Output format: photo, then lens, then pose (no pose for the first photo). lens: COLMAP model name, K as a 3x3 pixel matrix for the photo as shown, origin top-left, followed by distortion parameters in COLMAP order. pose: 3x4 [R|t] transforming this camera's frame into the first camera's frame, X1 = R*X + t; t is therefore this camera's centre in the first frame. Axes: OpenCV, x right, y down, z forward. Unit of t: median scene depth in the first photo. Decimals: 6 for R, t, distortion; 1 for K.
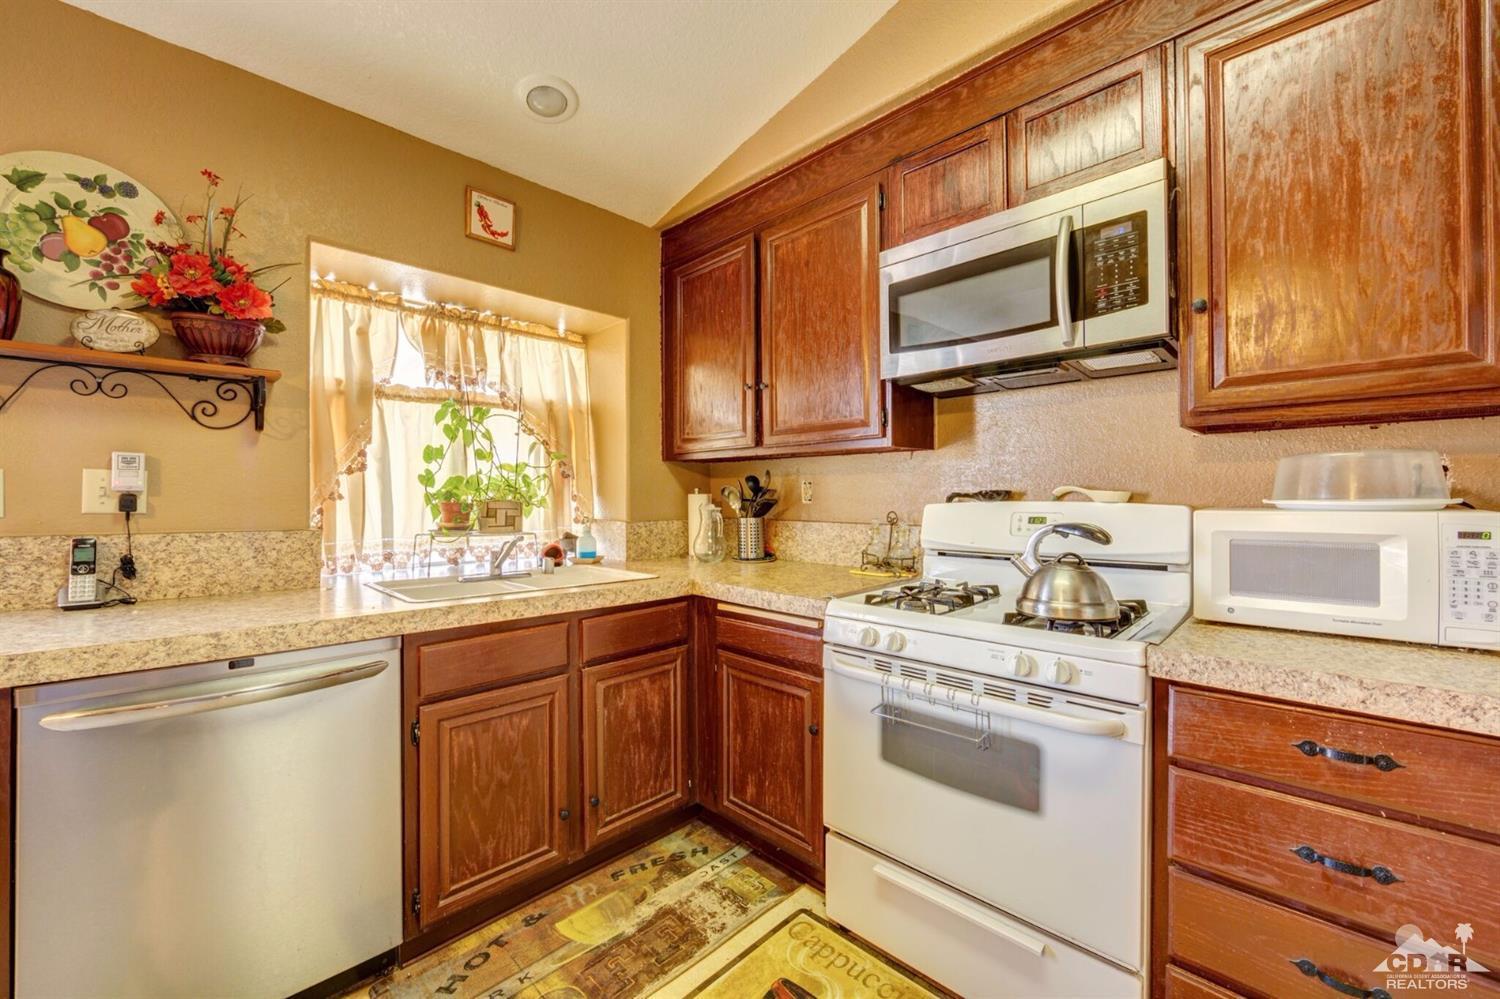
lens RADIAL K [[590.8, 0, 756.7], [0, 590.8, 501.0], [0, 0, 1]] dist [-0.010825, 0.000883]
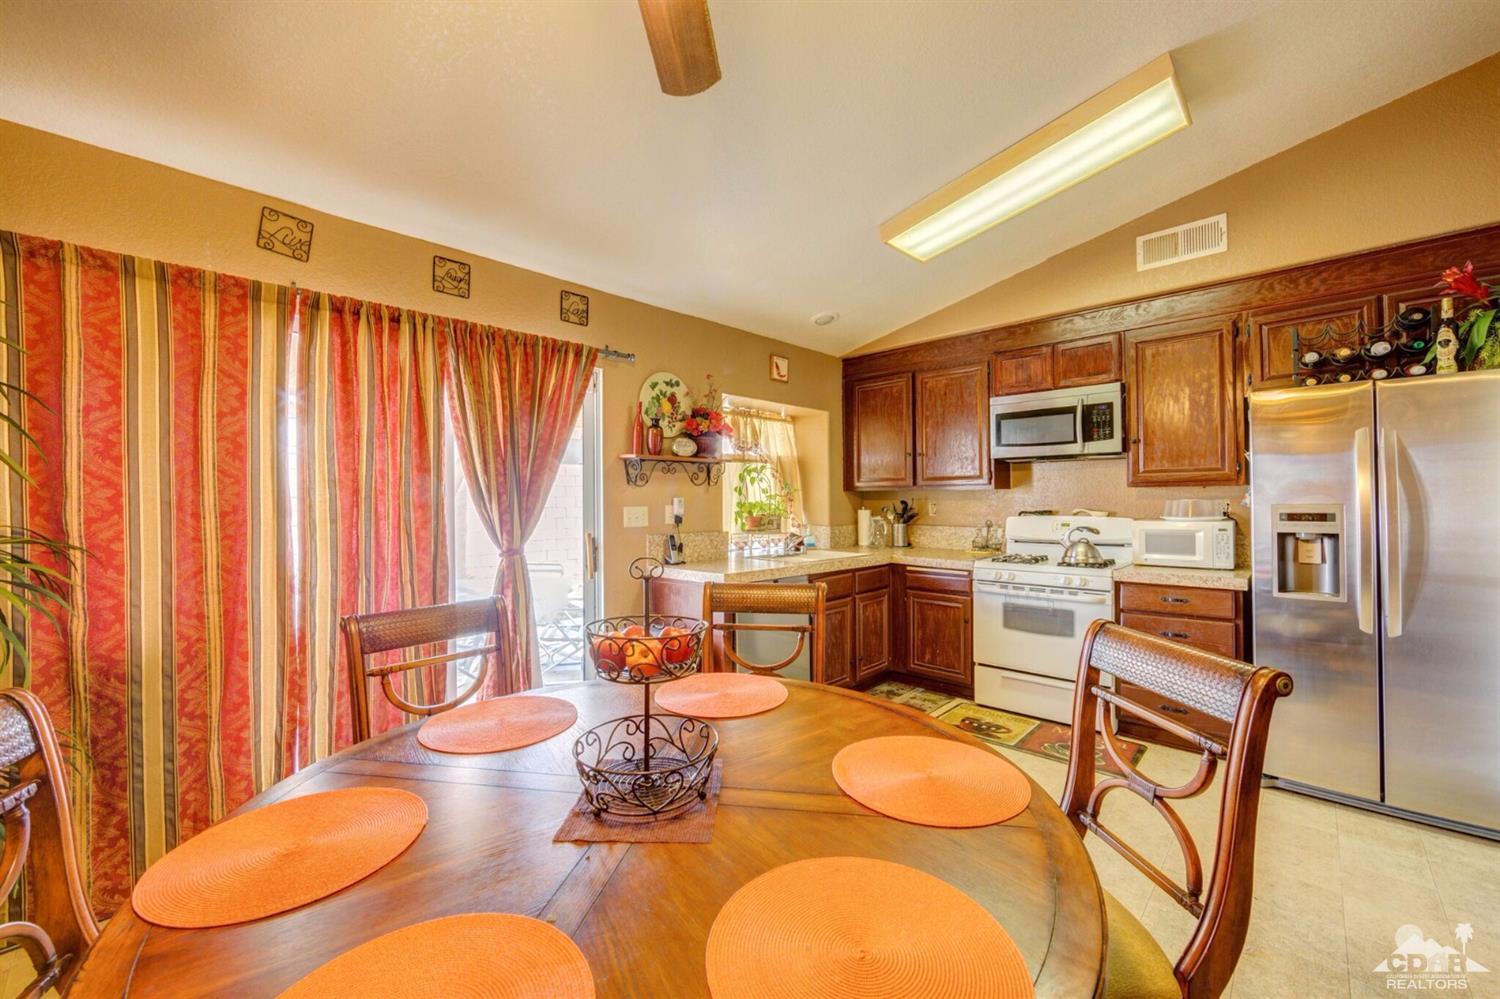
lens RADIAL K [[590.8, 0, 756.7], [0, 590.8, 501.0], [0, 0, 1]] dist [-0.010825, 0.000883]
pose [[0.999909, -0.004568, 0.012686, -0.667352], [0.004634, 0.999976, -0.005175, -0.047297], [-0.012662, 0.005233, 0.999906, -1.116398]]
